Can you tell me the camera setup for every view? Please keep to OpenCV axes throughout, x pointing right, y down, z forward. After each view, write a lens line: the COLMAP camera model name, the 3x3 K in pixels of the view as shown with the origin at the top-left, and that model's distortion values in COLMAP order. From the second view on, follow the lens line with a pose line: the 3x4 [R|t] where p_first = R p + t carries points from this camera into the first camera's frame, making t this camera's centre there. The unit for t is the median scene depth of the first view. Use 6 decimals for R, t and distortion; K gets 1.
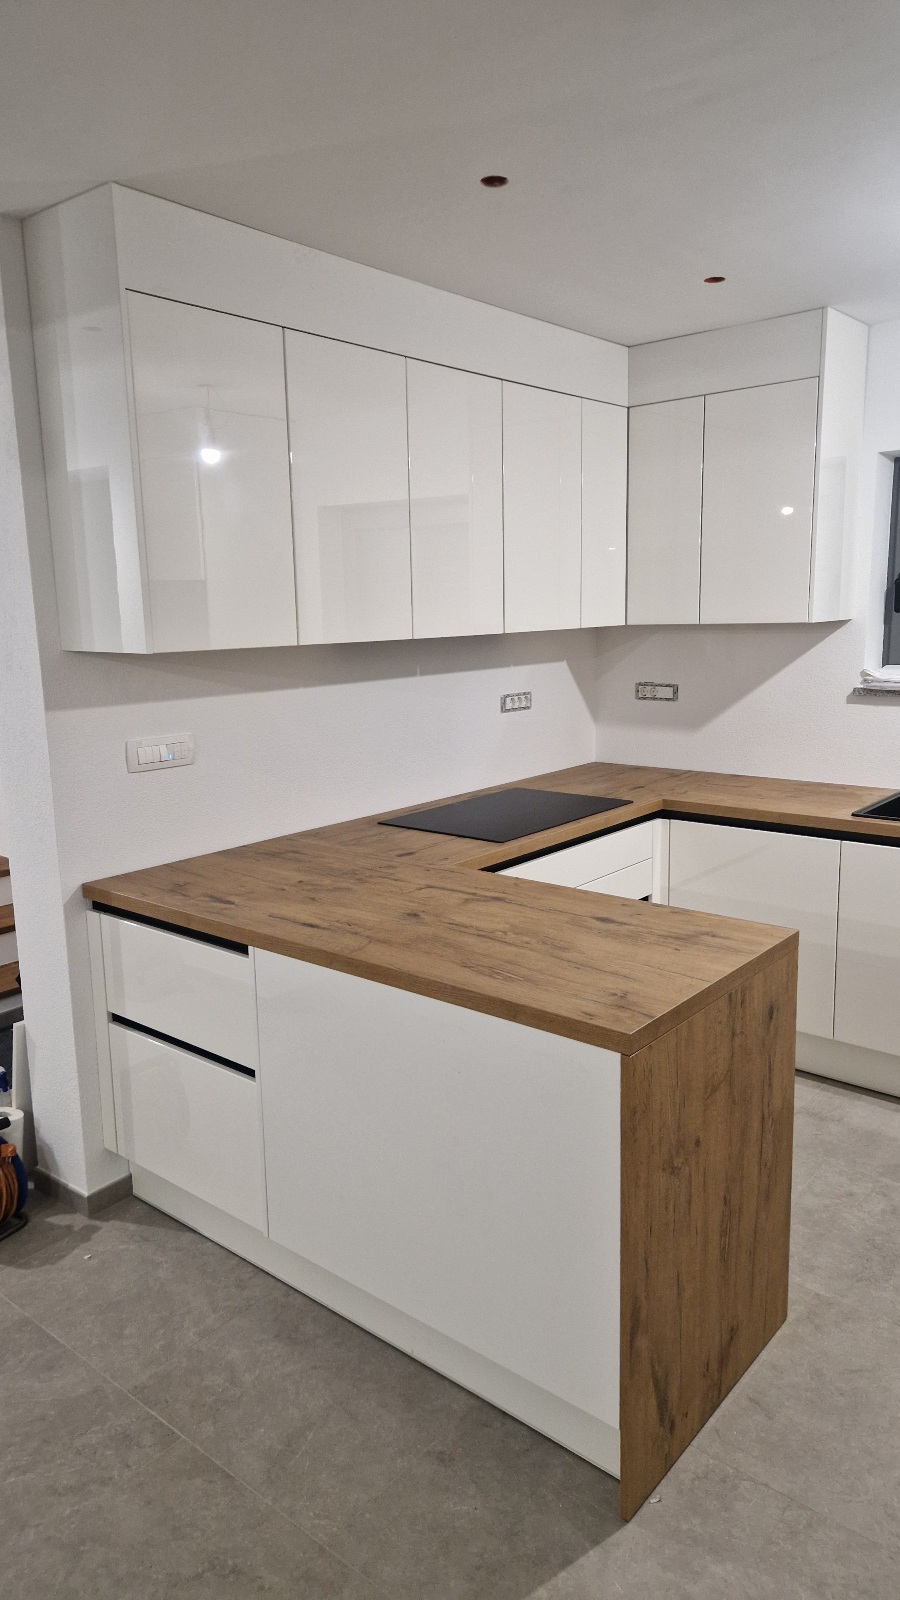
lens RADIAL K [[1072.9, 0, 448.2], [0, 1072.9, 800.8], [0, 0, 1]] dist [0.066914, -0.048809]
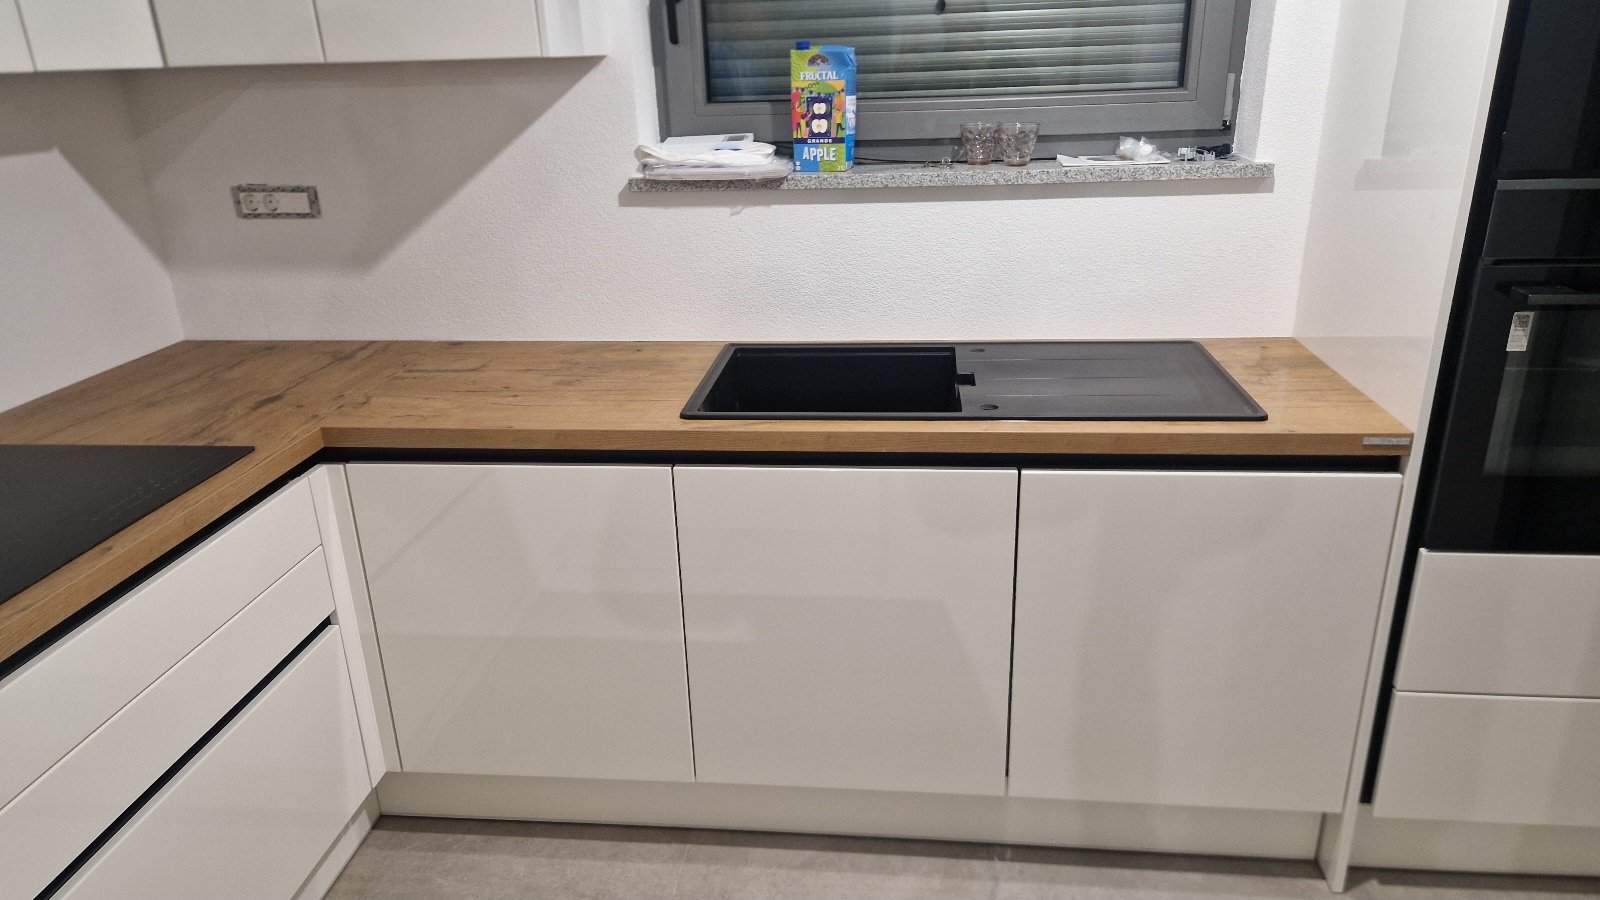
lens RADIAL K [[1072.9, 0, 803.3], [0, 1072.9, 463.7], [0, 0, 1]] dist [0.066914, -0.048809]
pose [[0.829502, -0.201961, 0.520709, 0.118817], [0.114306, 0.973984, 0.195675, -0.058508], [-0.546681, -0.102792, 0.831007, 0.452700]]
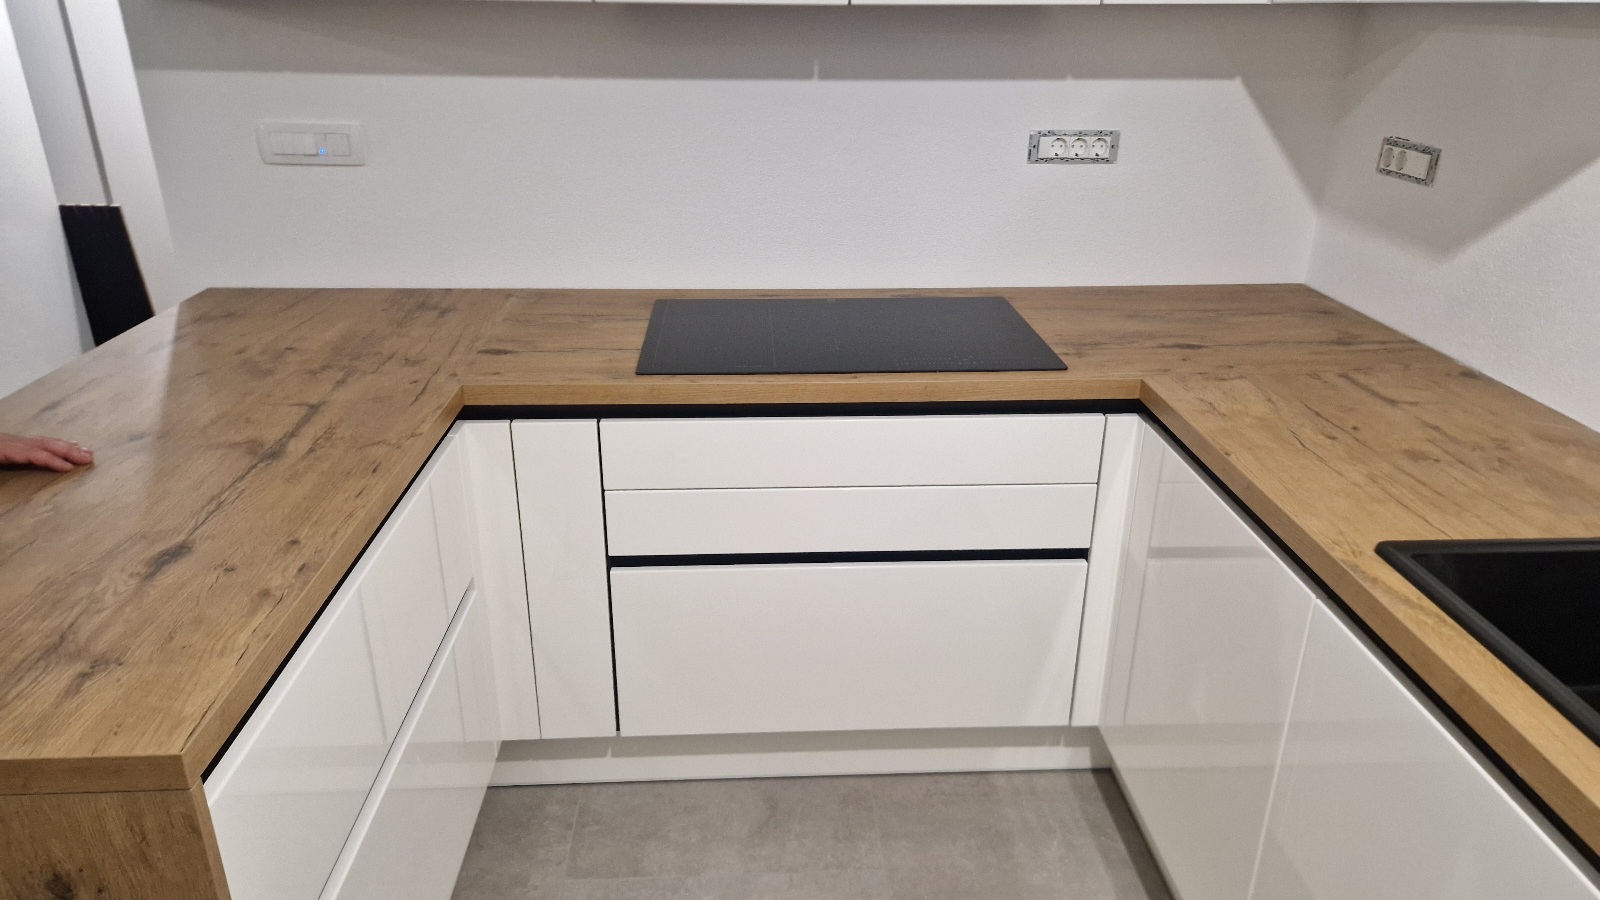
lens RADIAL K [[1072.9, 0, 795.0], [0, 1072.9, 450.6], [0, 0, 1]] dist [0.066914, -0.048809]
pose [[0.676520, 0.307116, -0.669329, 0.432755], [-0.157558, 0.948207, 0.275826, -0.082017], [0.719372, -0.081143, 0.689869, 0.539392]]
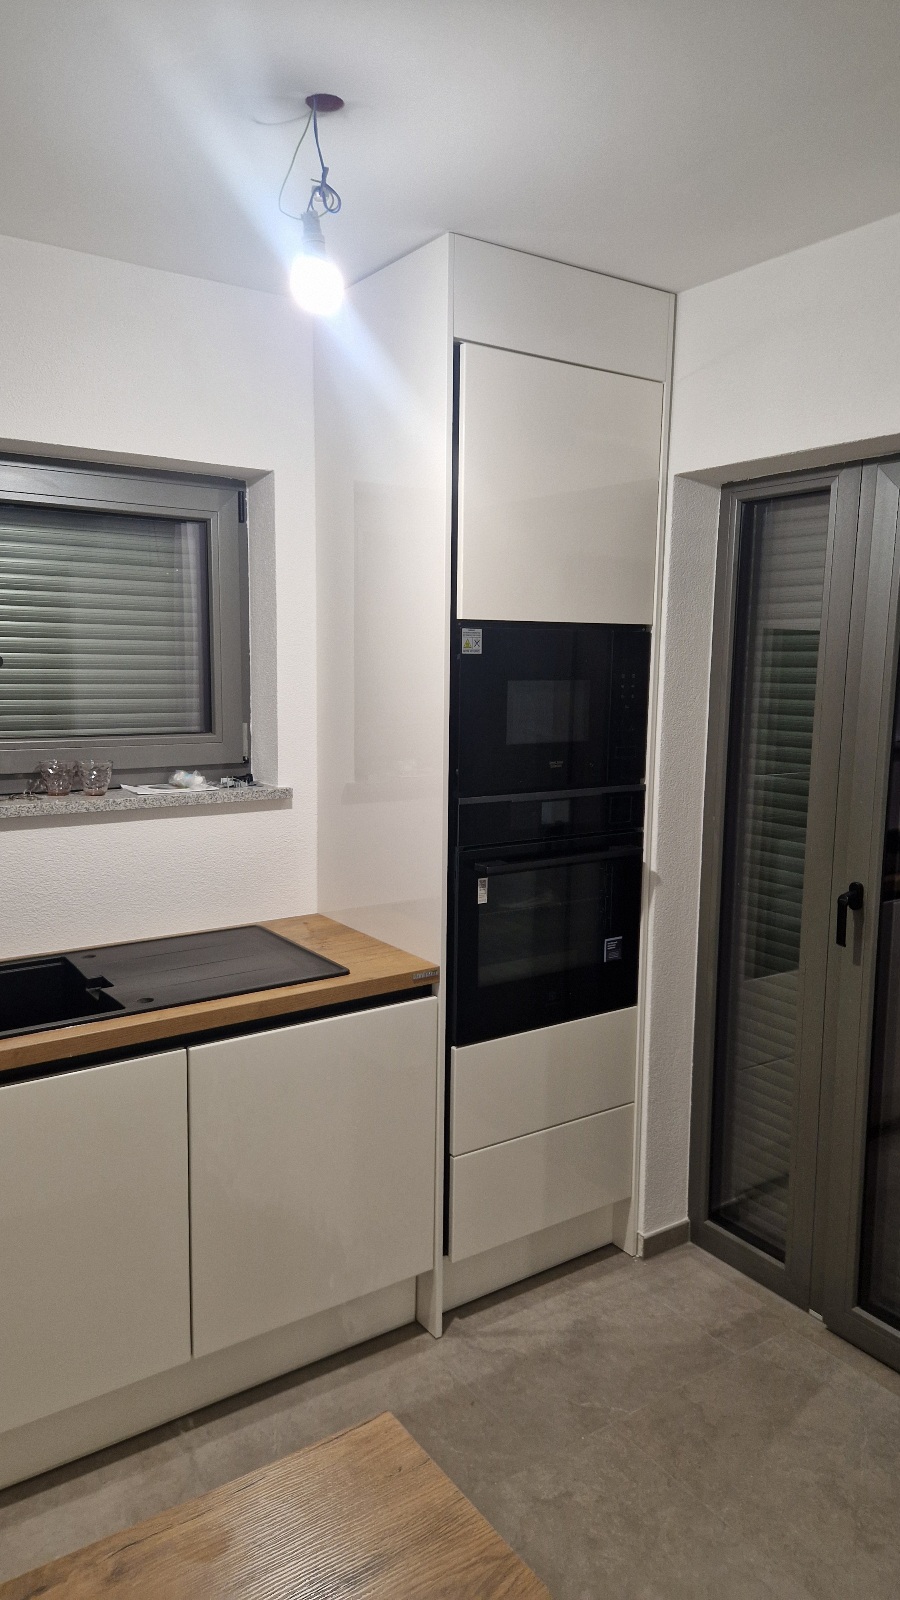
lens RADIAL K [[1072.9, 0, 445.0], [0, 1072.9, 805.8], [0, 0, 1]] dist [0.066914, -0.048809]
pose [[0.269894, -0.108832, 0.956720, -0.043850], [0.160671, 0.984752, 0.066695, -0.092055], [-0.949390, 0.135717, 0.283265, 0.491184]]
